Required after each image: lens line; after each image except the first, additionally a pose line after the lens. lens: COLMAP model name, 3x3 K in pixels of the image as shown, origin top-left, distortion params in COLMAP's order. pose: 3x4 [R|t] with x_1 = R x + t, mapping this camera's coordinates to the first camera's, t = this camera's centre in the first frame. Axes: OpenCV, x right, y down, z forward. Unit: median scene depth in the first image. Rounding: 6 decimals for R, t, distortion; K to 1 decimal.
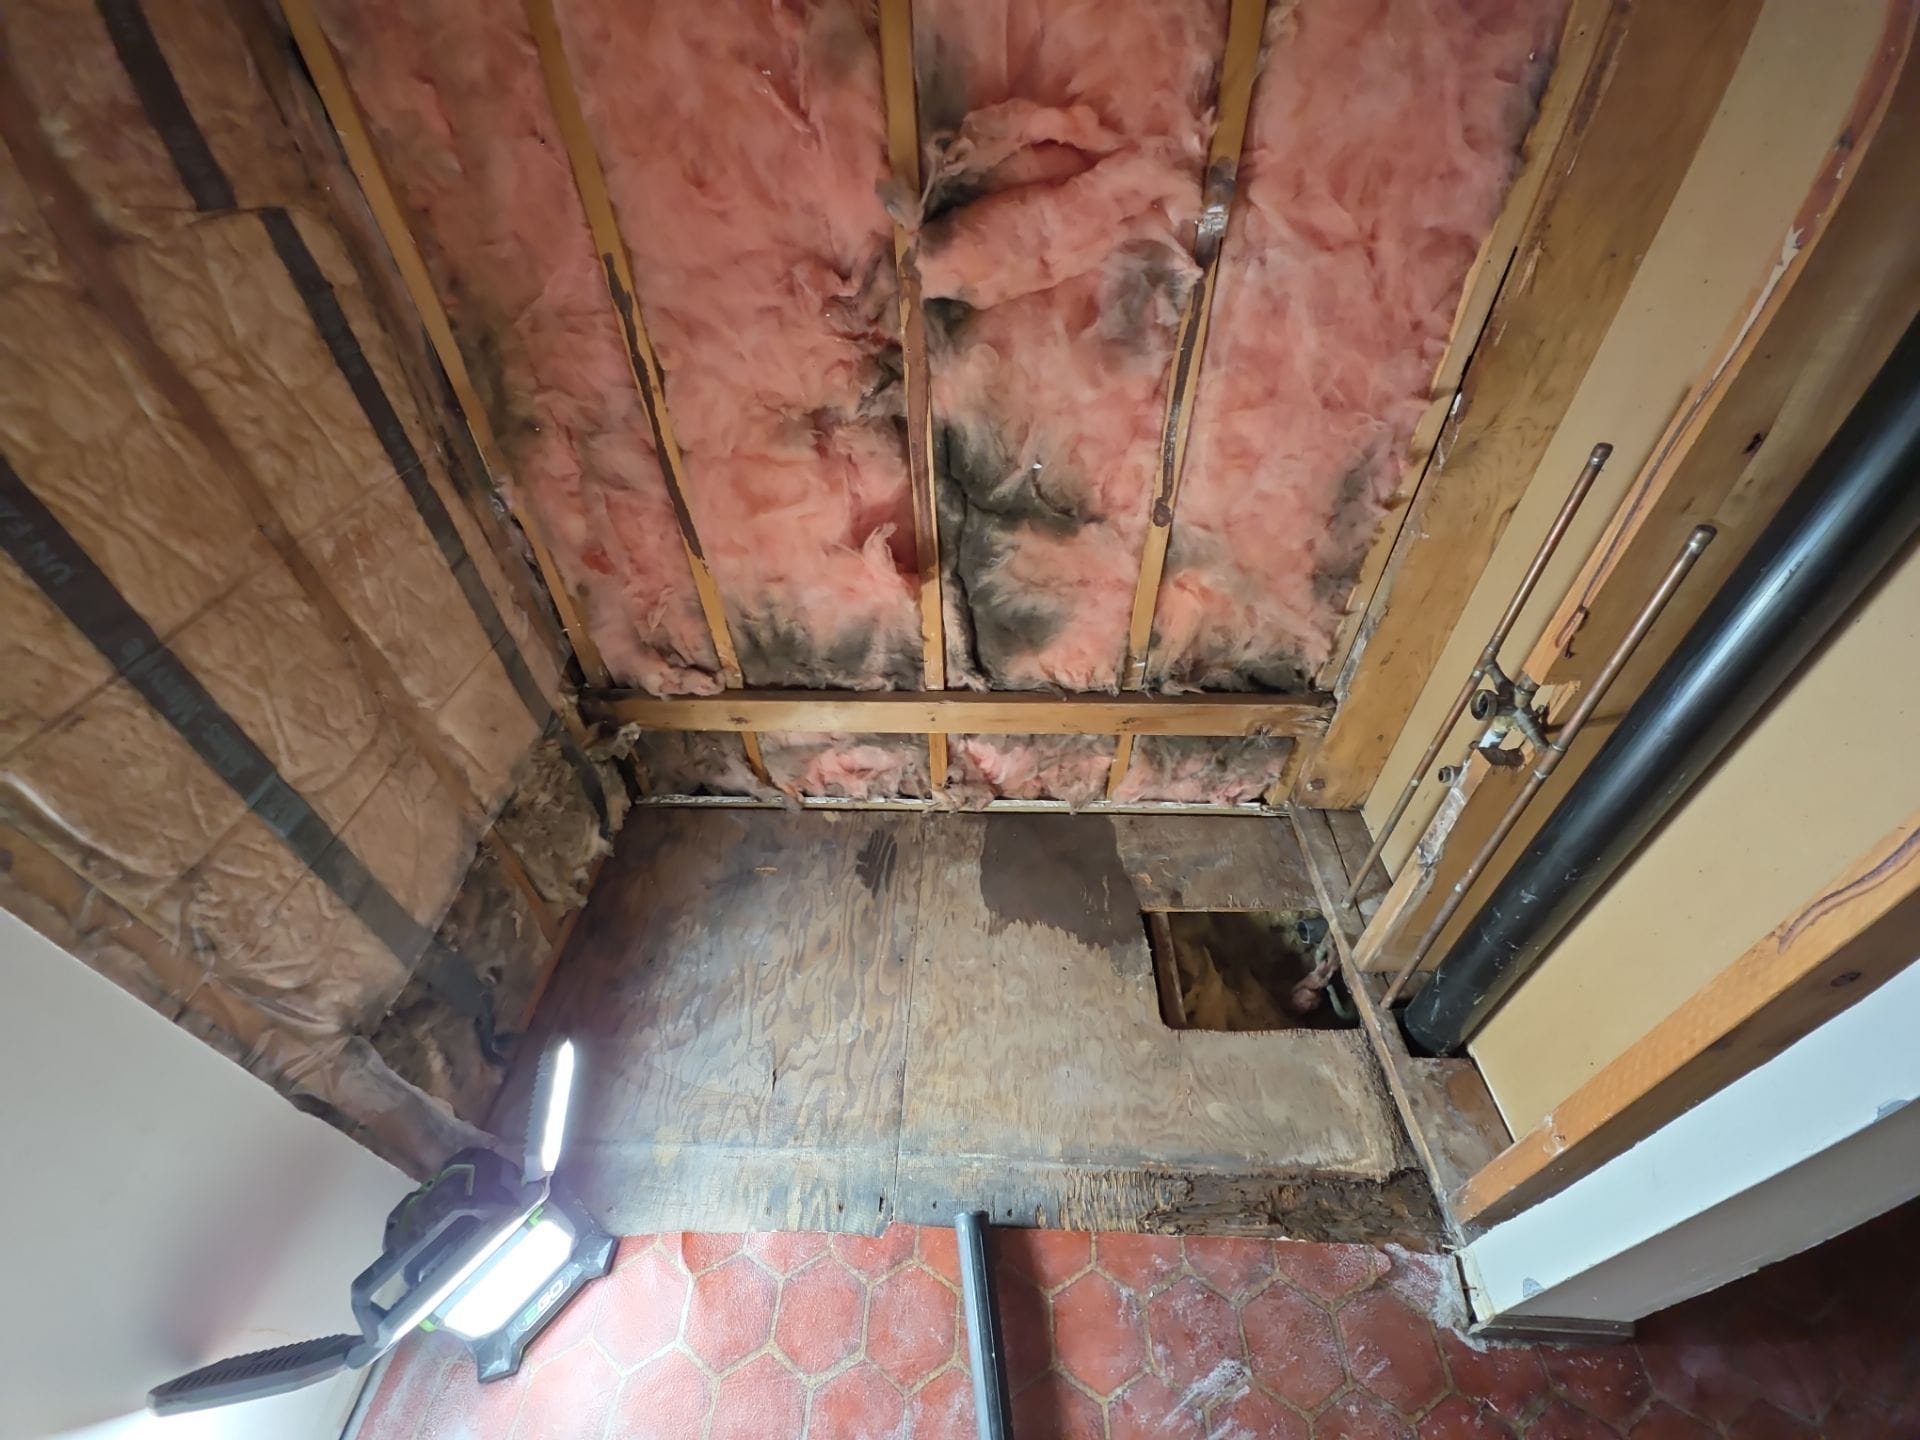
lens RADIAL K [[772.8, 0, 962.5], [0, 772.8, 728.6], [0, 0, 1]] dist [0.008611, -0.005975]
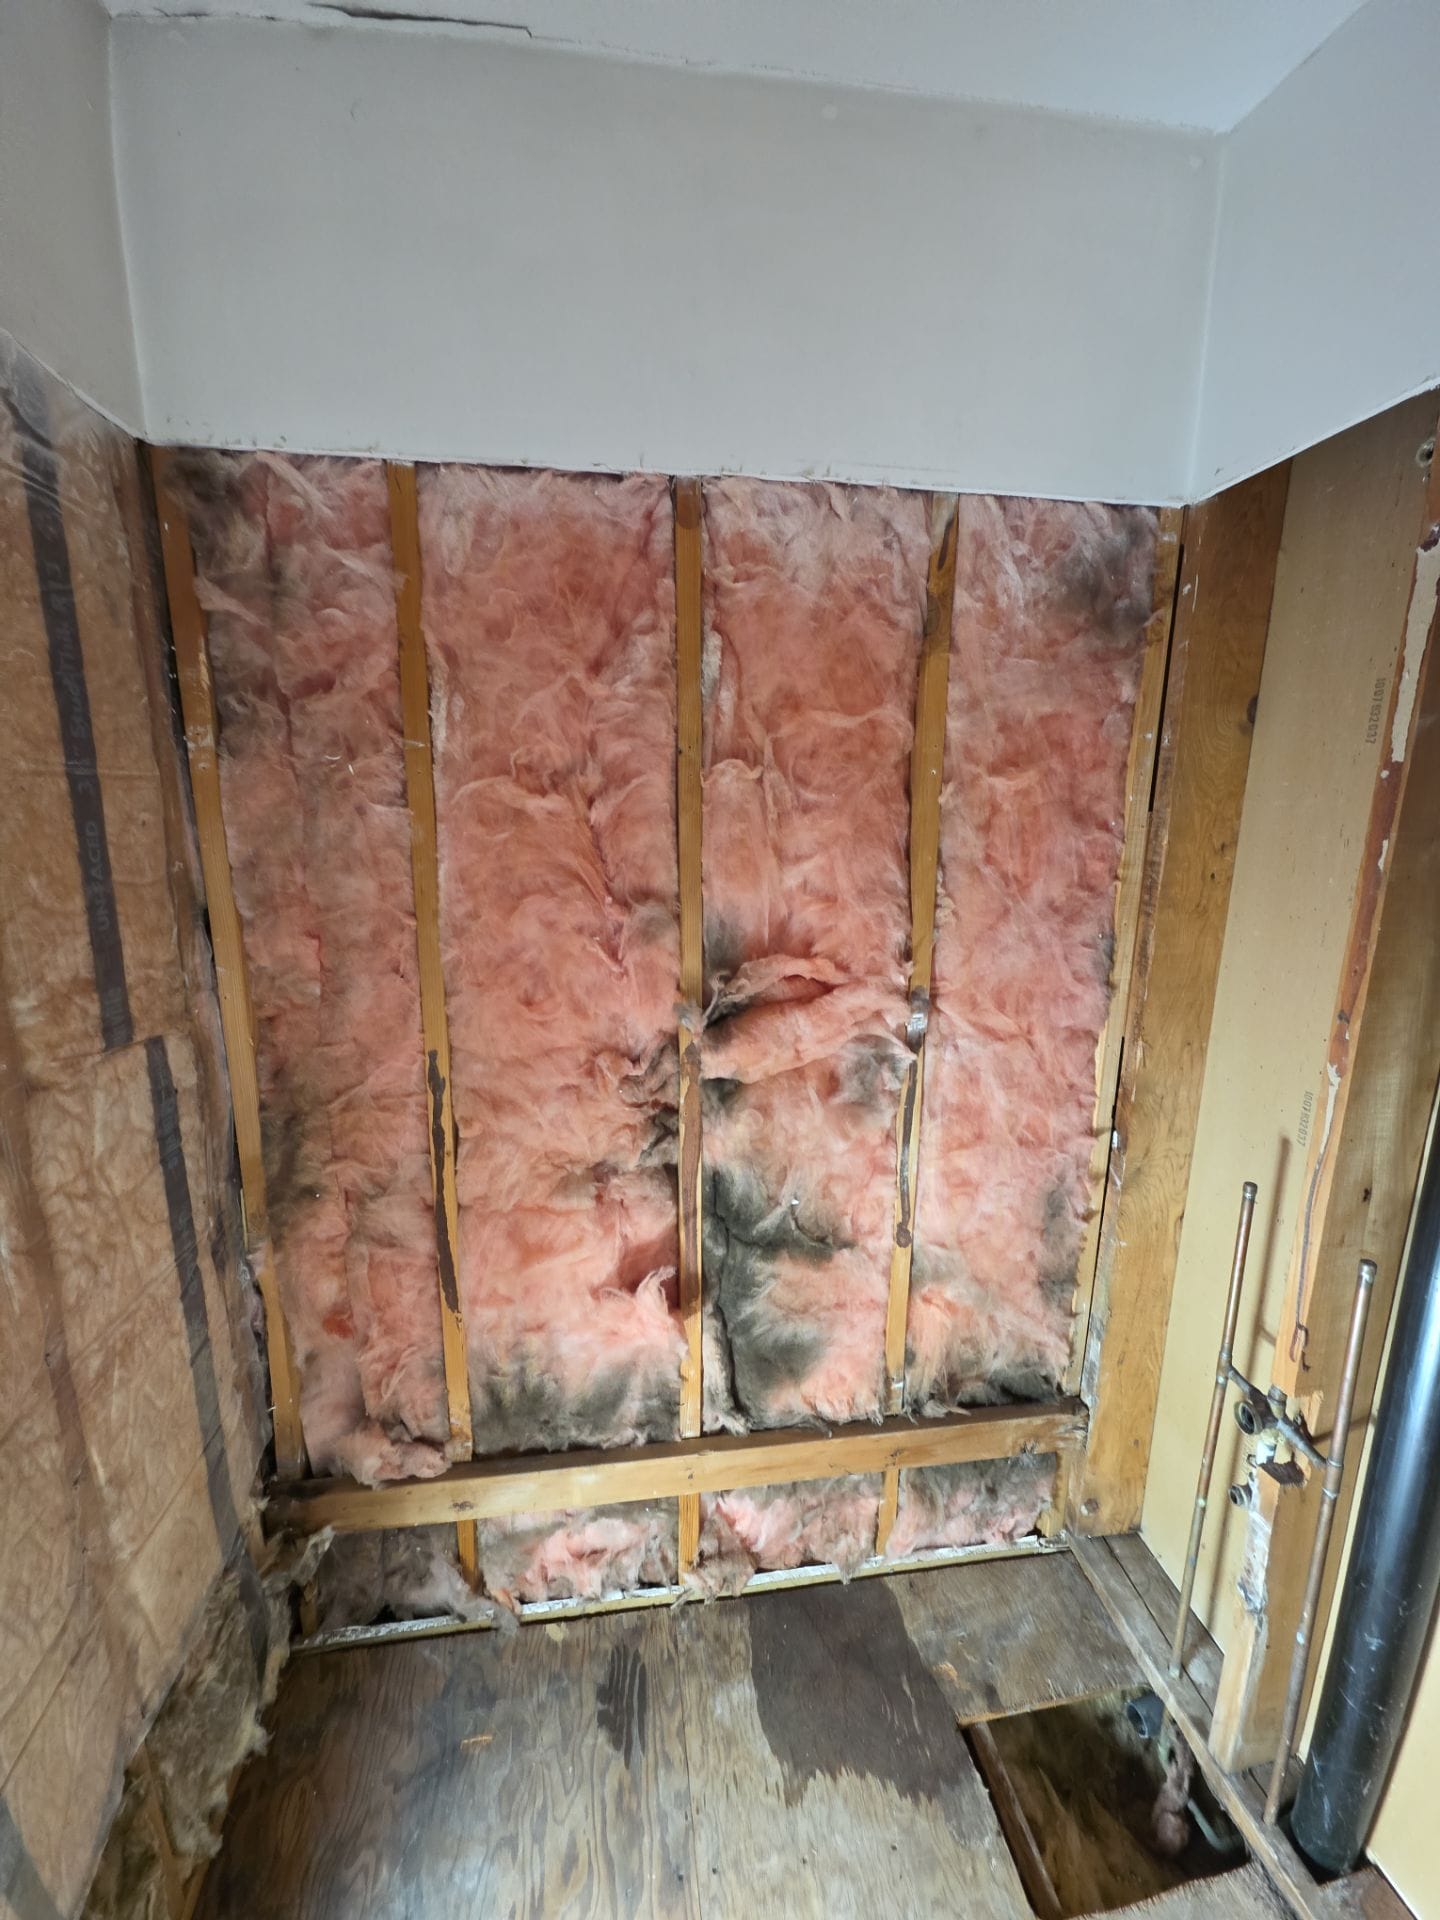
lens RADIAL K [[772.8, 0, 705.8], [0, 772.8, 918.8], [0, 0, 1]] dist [0.008611, -0.005975]
pose [[0.982021, 0.002560, 0.188756, -0.236612], [0.098500, 0.846047, -0.523930, -0.106632], [-0.161038, 0.533102, 0.830583, -0.131651]]
